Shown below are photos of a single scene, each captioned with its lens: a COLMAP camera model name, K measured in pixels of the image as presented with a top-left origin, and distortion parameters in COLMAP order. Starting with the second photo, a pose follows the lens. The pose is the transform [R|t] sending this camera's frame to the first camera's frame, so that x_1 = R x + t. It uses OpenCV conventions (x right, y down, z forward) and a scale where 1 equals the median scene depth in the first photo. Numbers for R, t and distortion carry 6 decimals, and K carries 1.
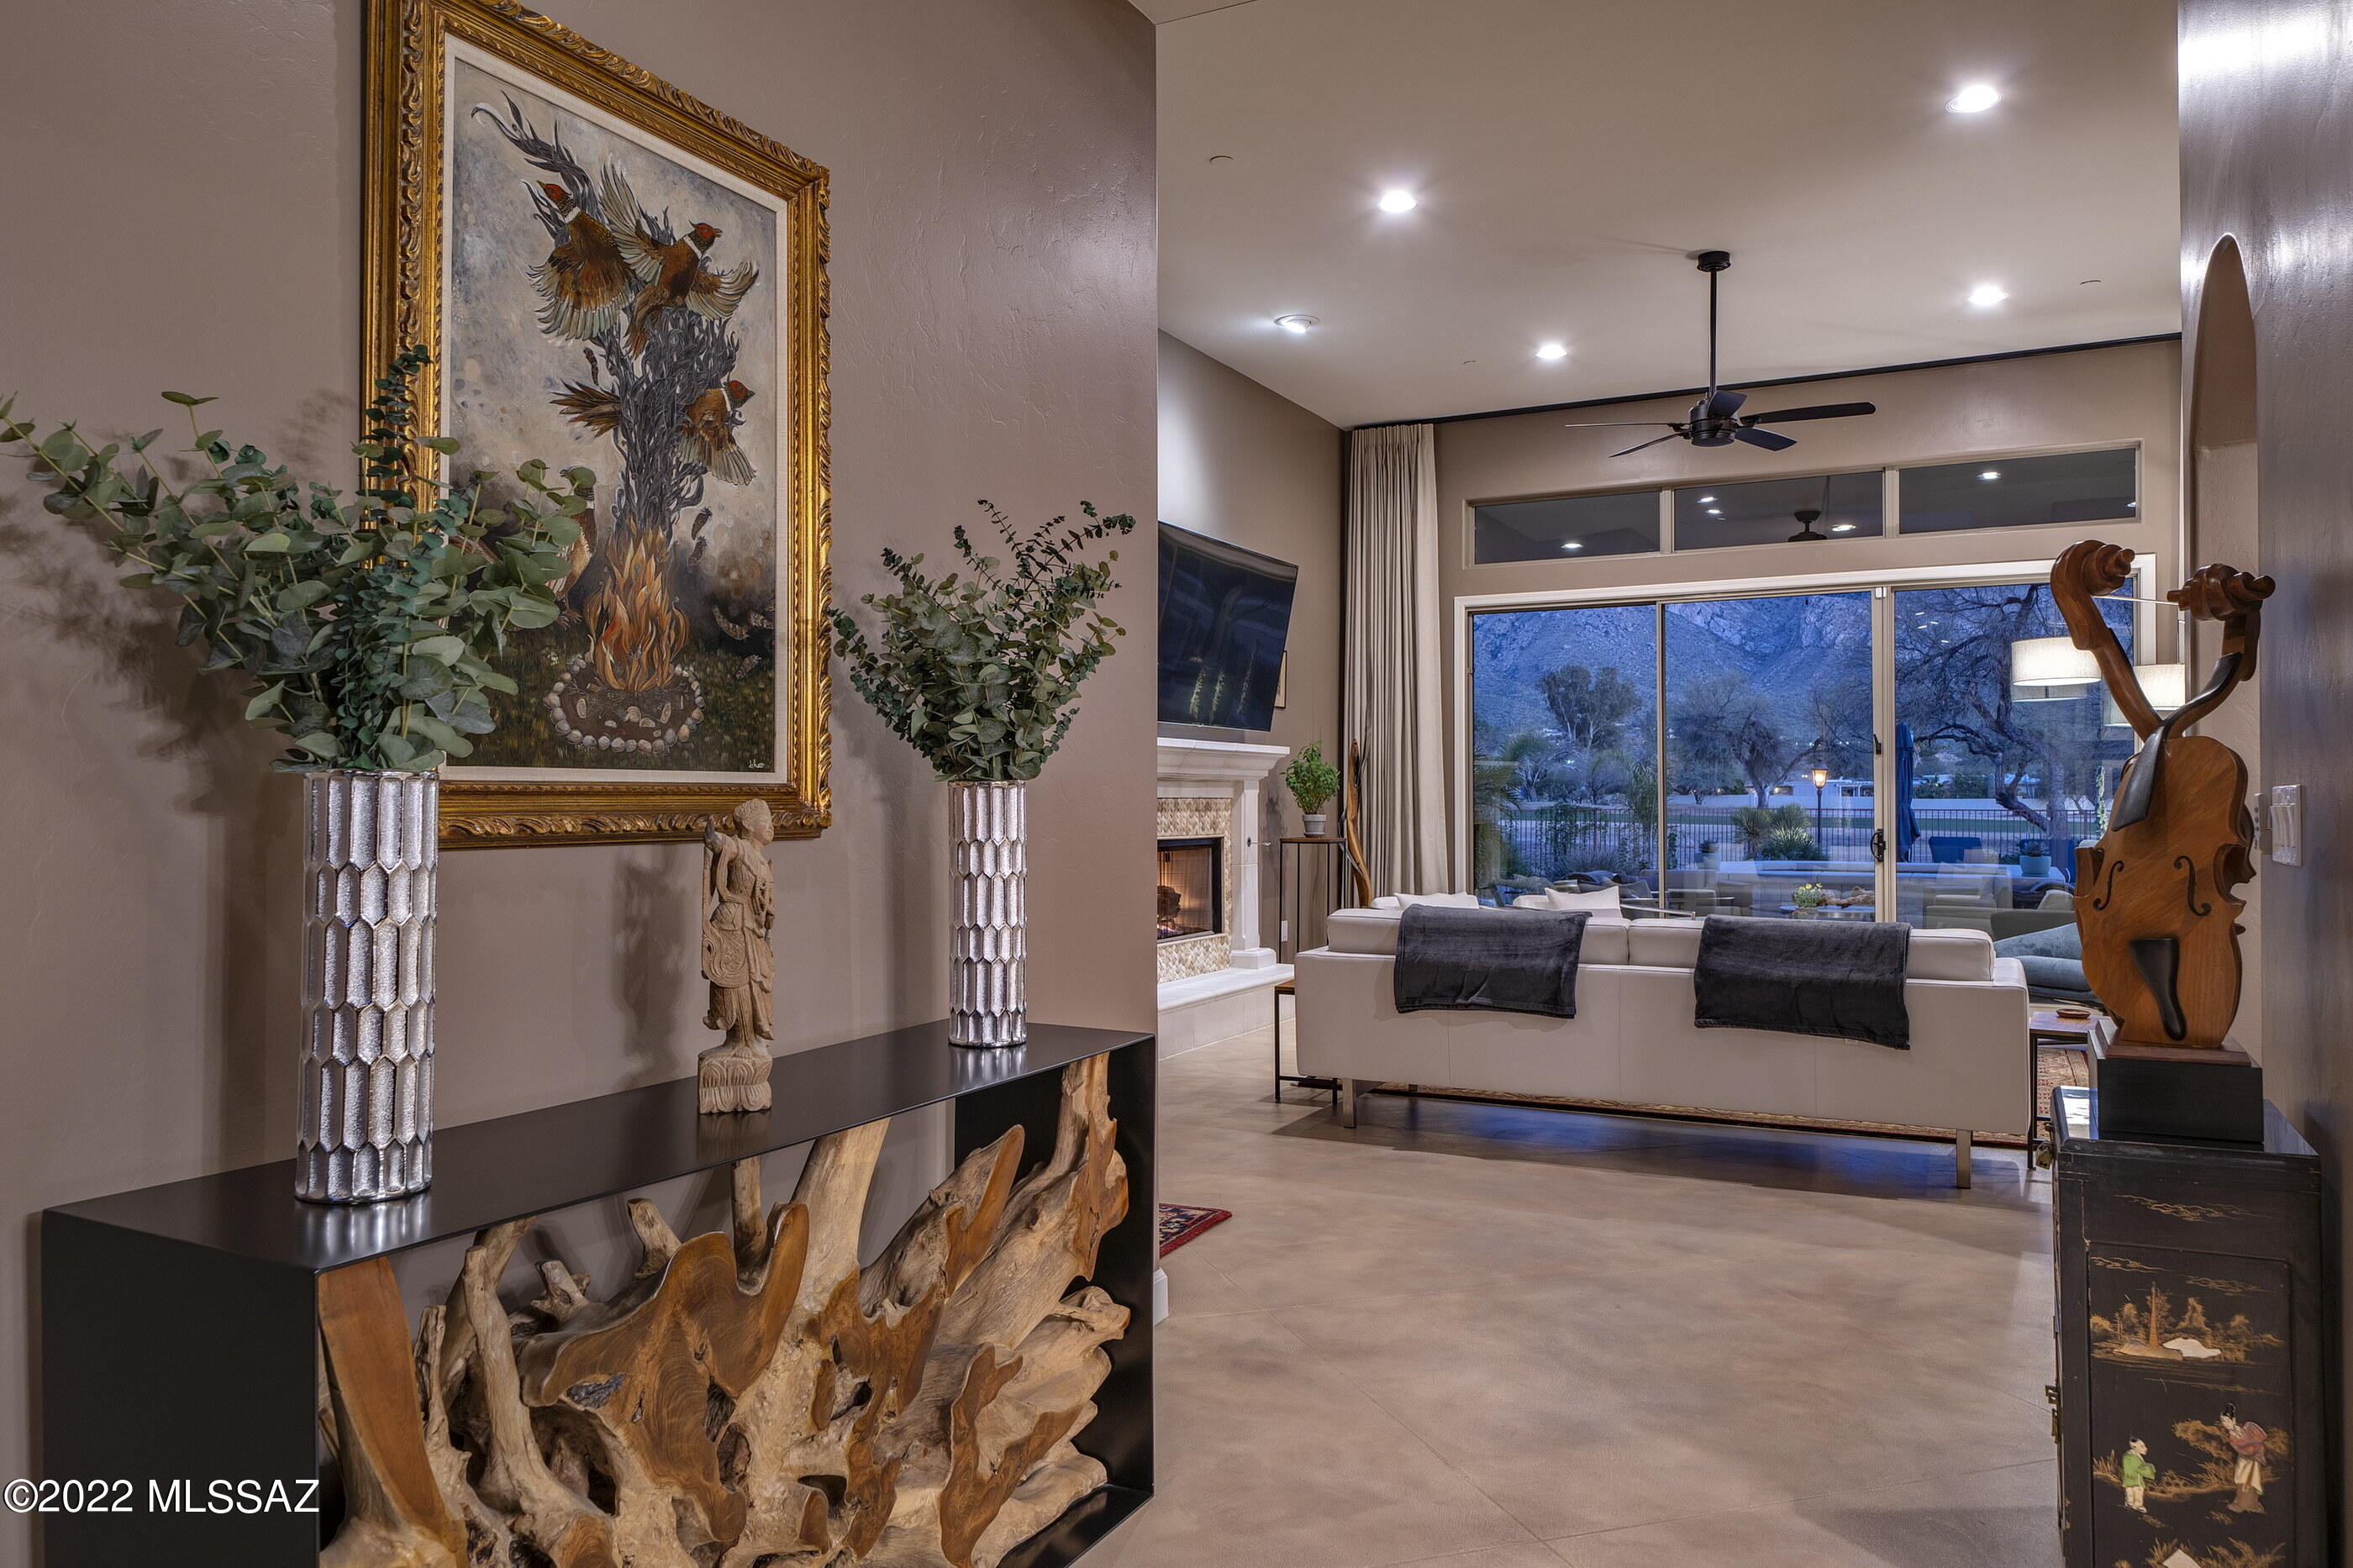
lens RADIAL K [[1597.3, 0, 1131.4], [0, 1597.3, 777.7], [0, 0, 1]] dist [0.008922, -0.002957]
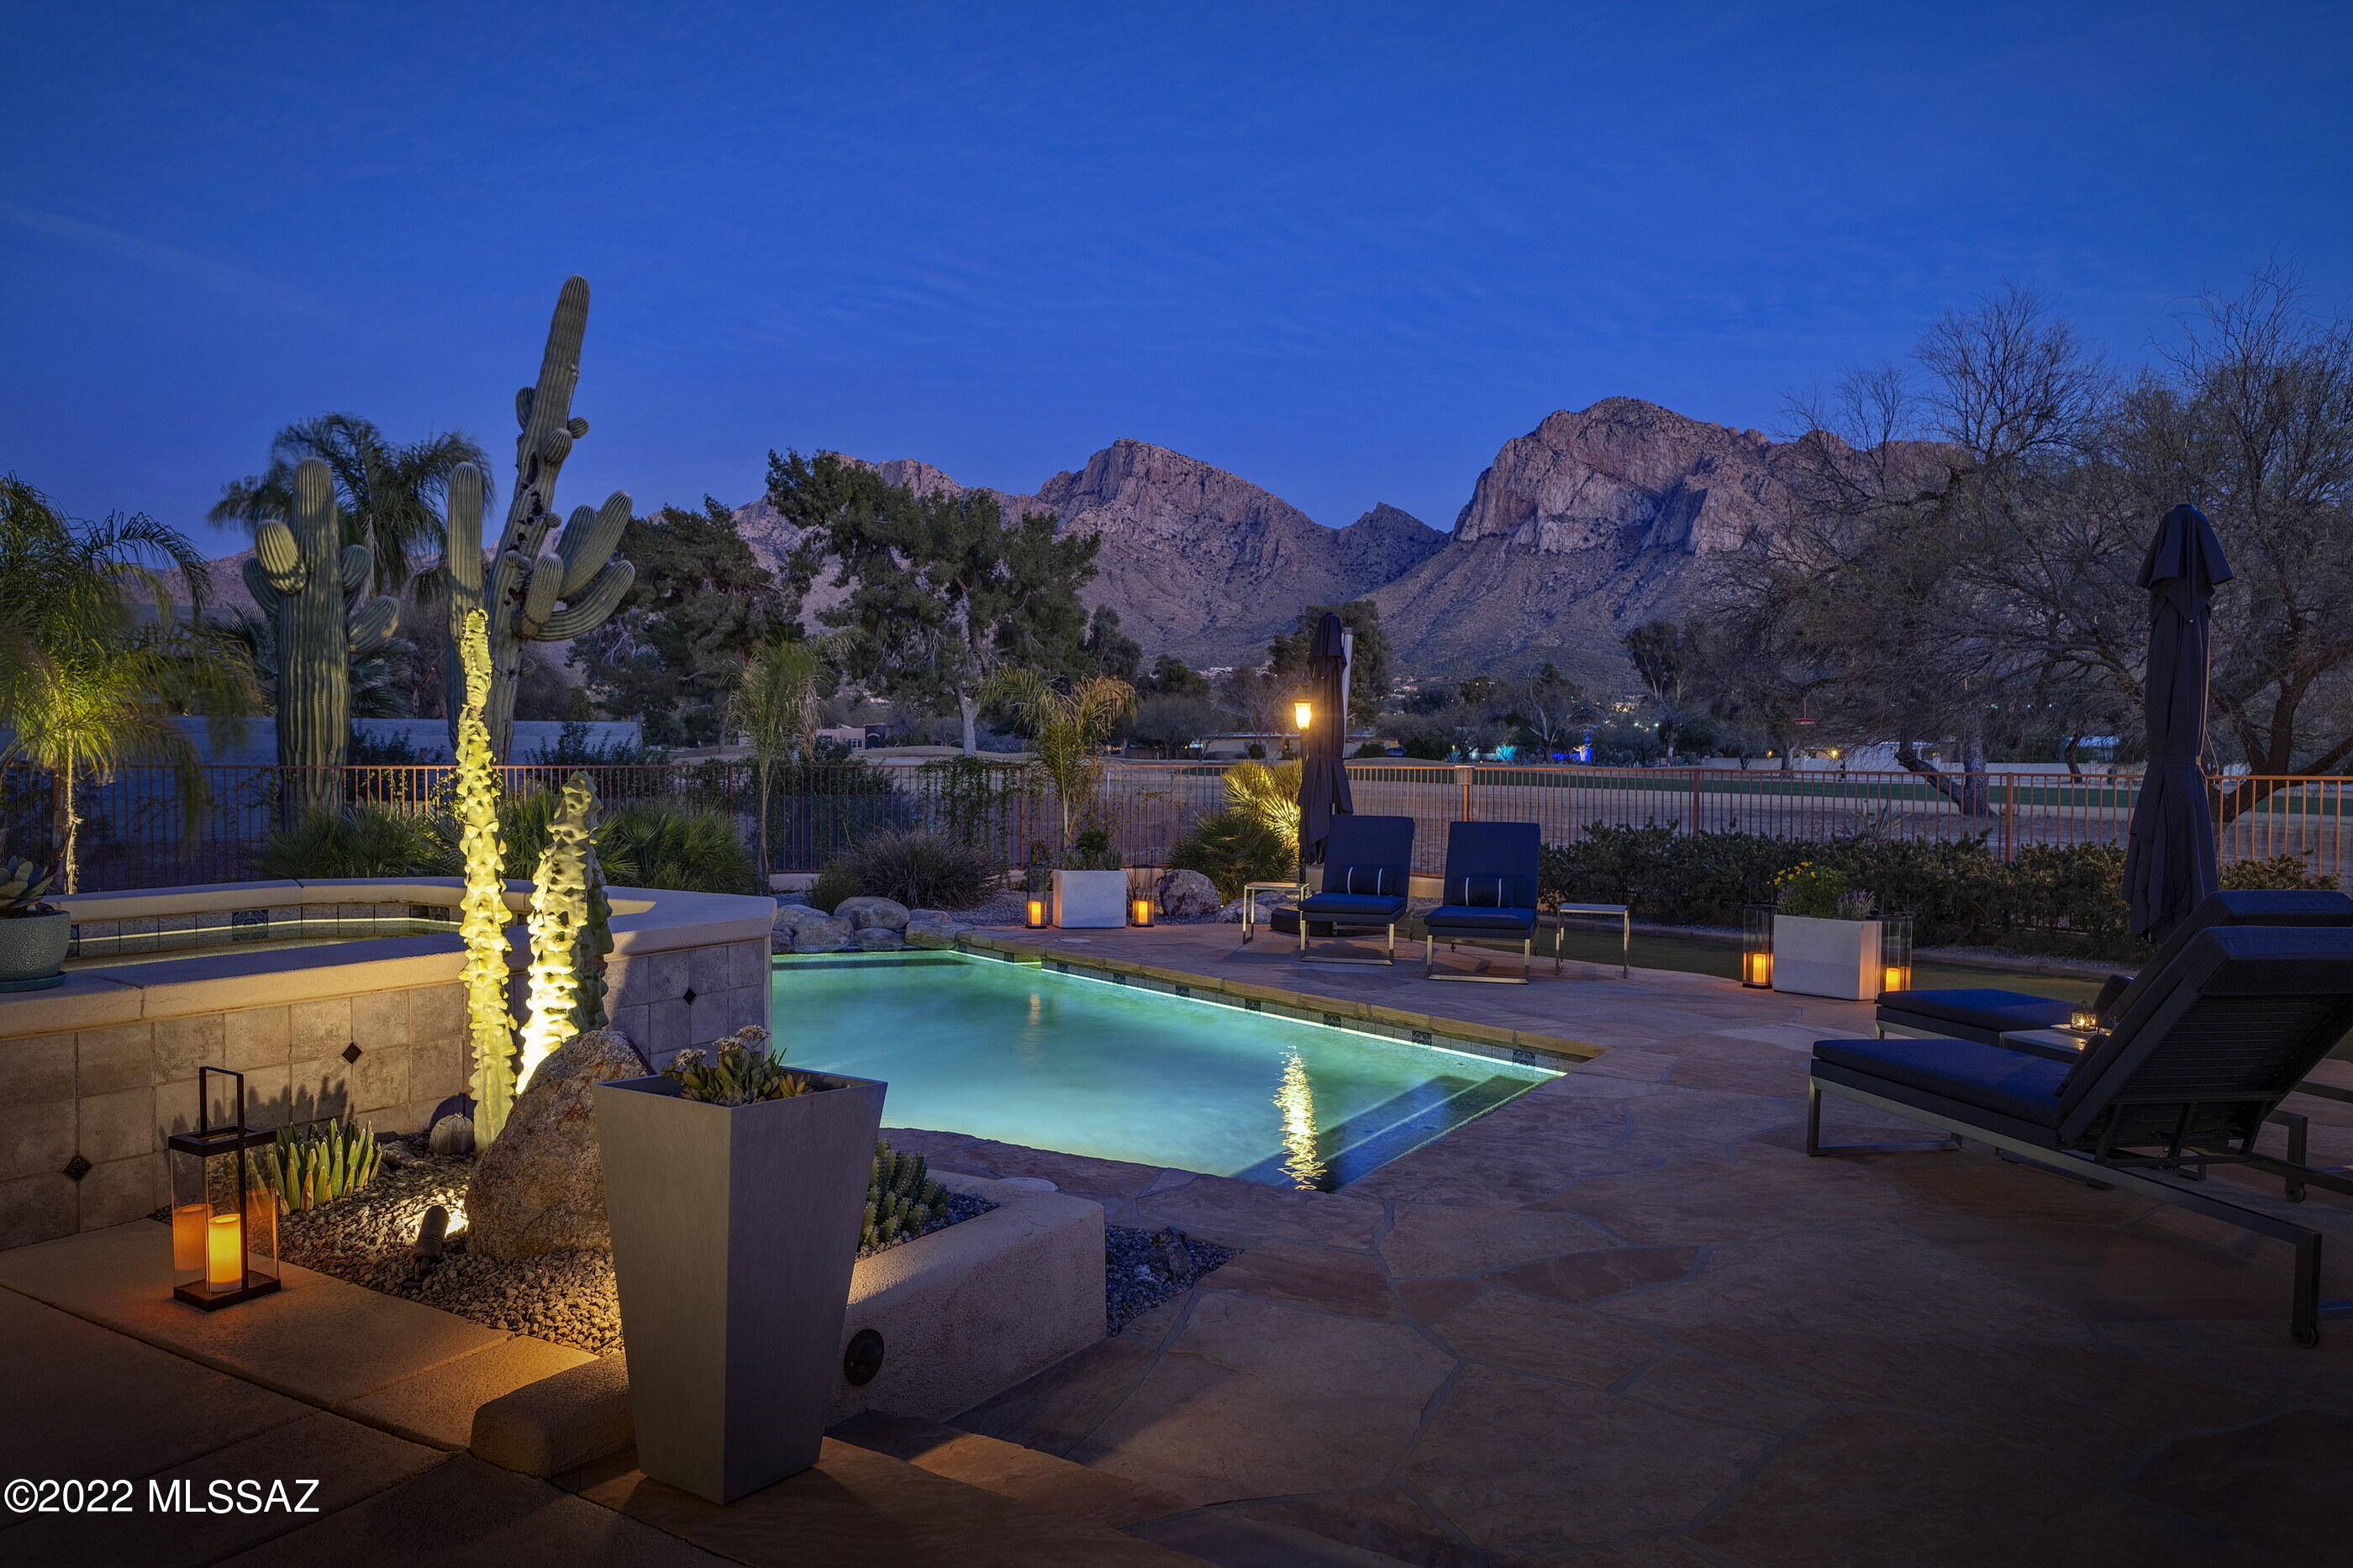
lens RADIAL K [[1597.3, 0, 1159.6], [0, 1597.3, 781.5], [0, 0, 1]] dist [0.008922, -0.002957]
pose [[0.998331, 0.005150, -0.057525, 0.604625], [-0.003620, 0.999638, 0.026675, 0.013842], [0.057641, -0.026422, 0.997988, 0.559194]]
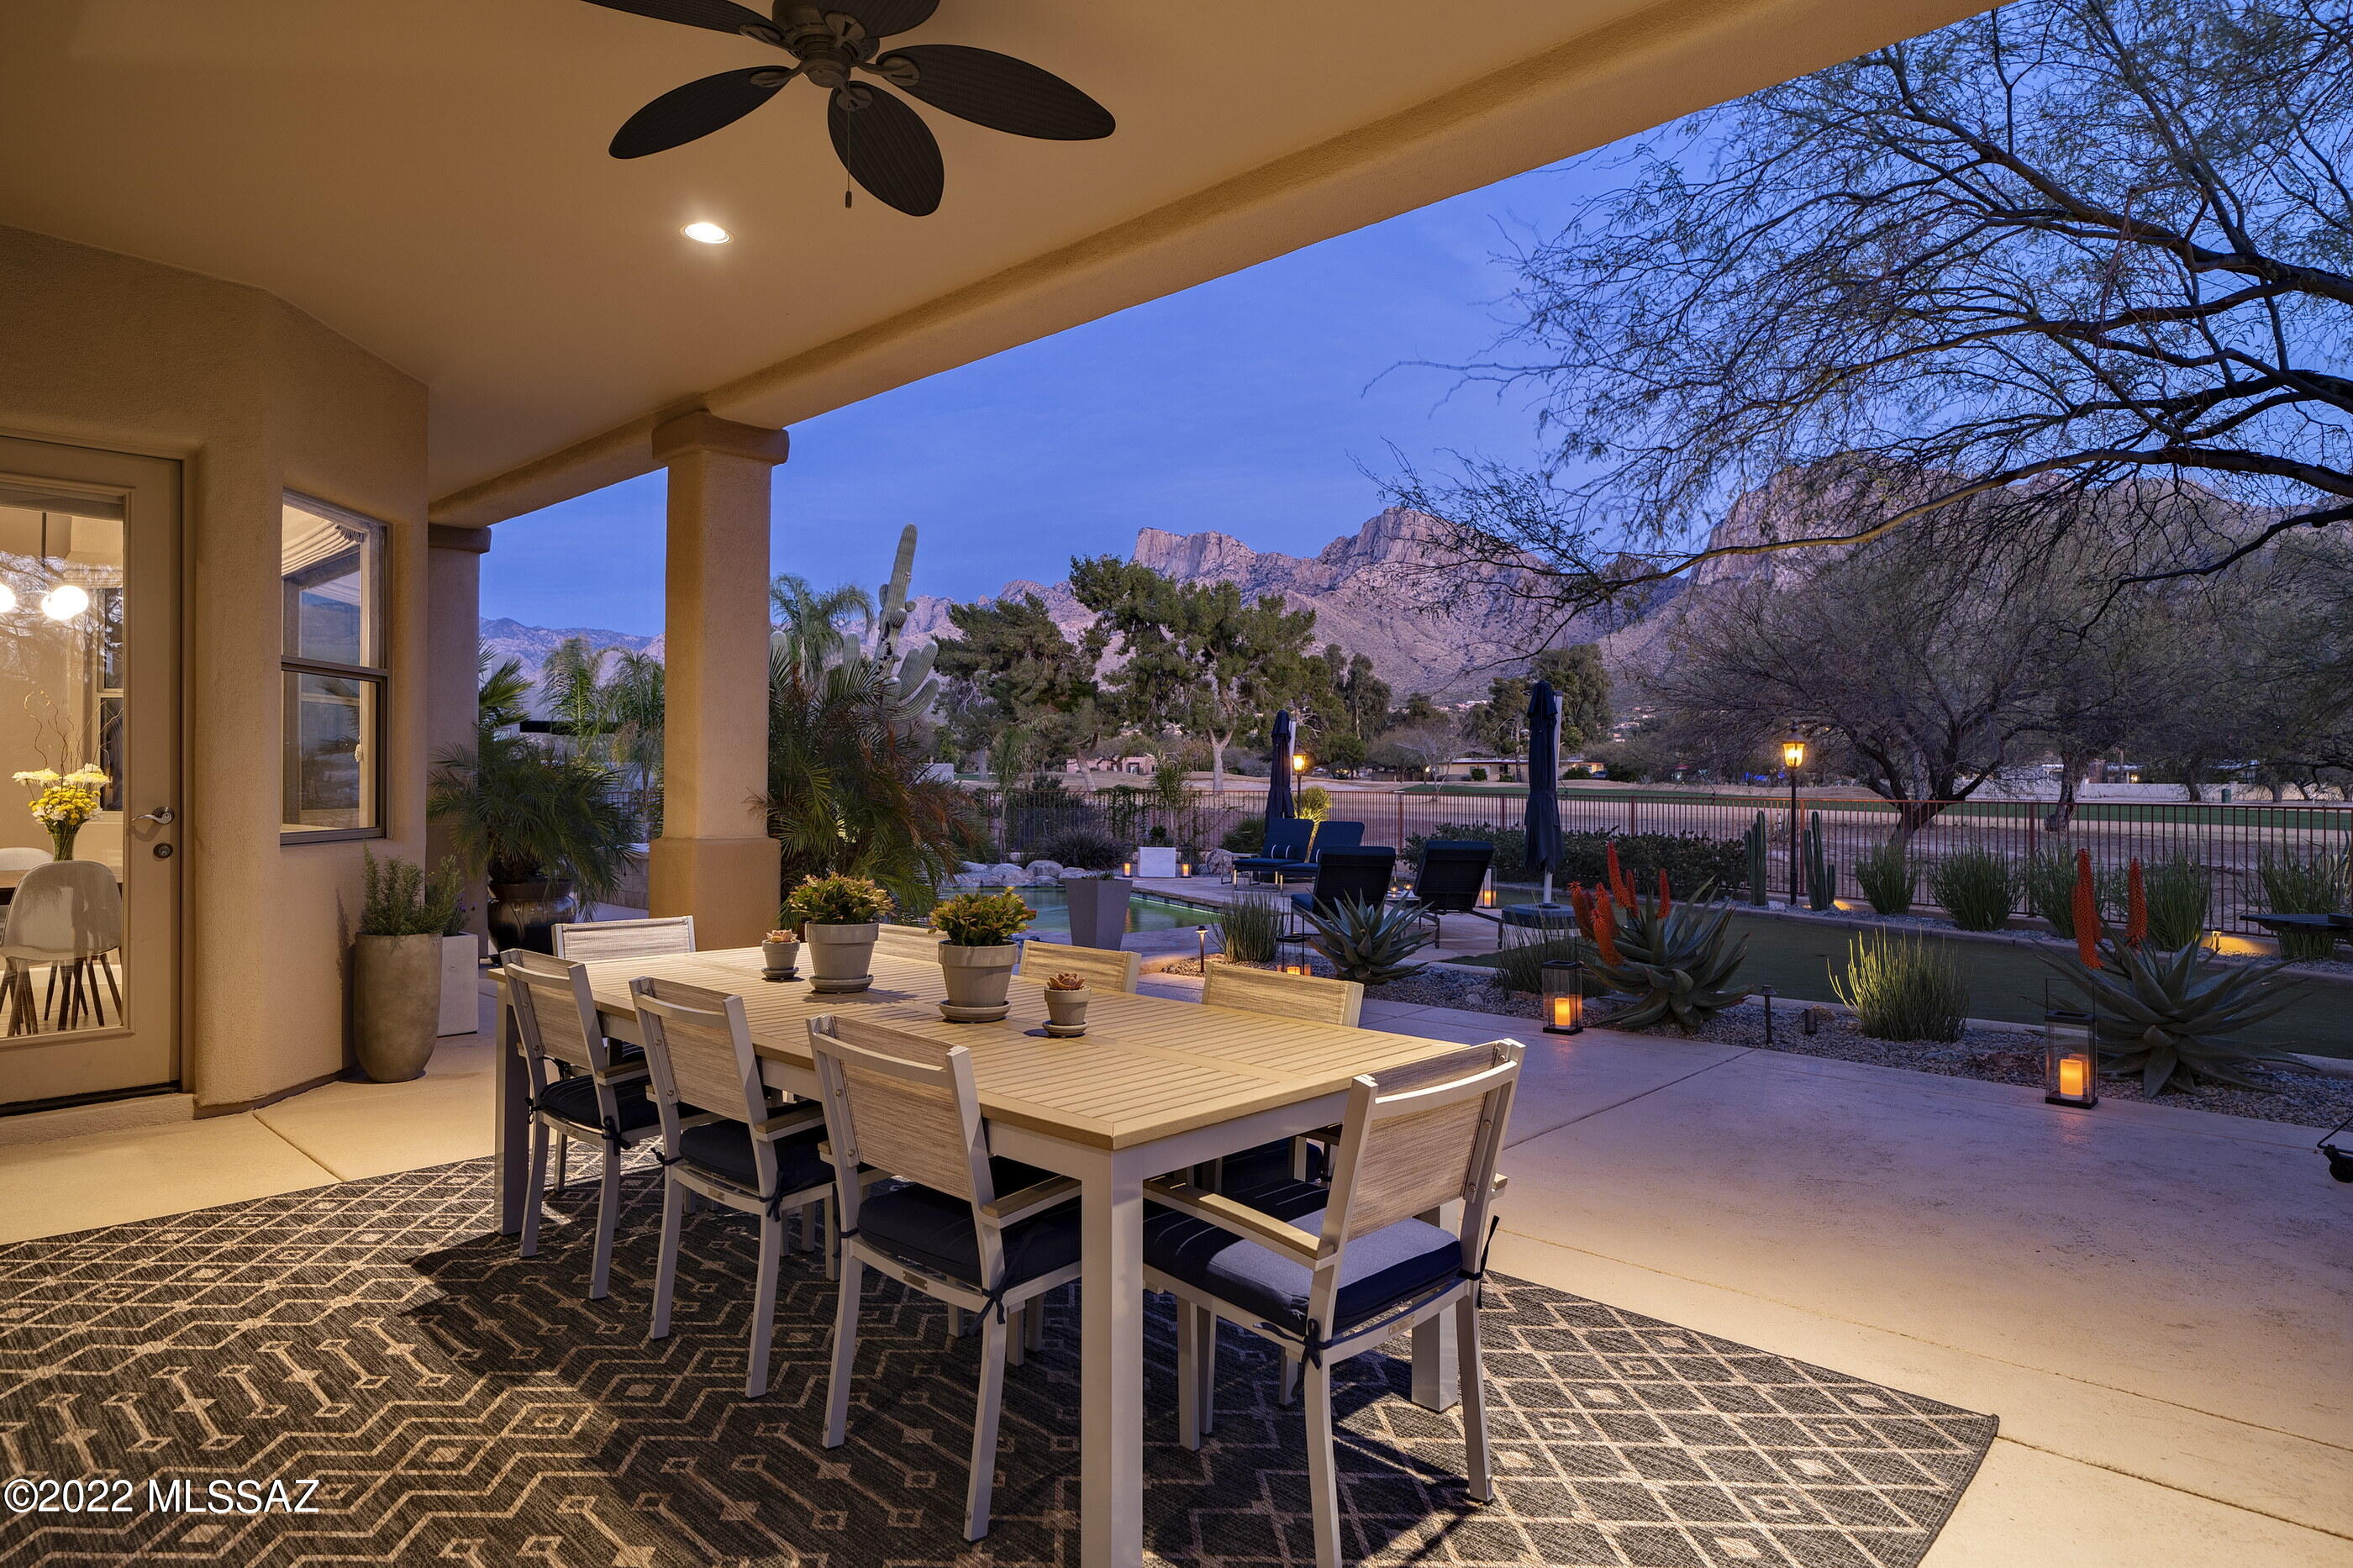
lens RADIAL K [[1348.1, 0, 1154.9], [0, 1348.1, 770.6], [0, 0, 1]] dist [0.006892, 0.001170]
pose [[0.967488, 0.000623, -0.252916, 0.836587], [0.000894, 0.999982, 0.005882, -0.000267], [0.252915, -0.005917, 0.967470, 0.132109]]
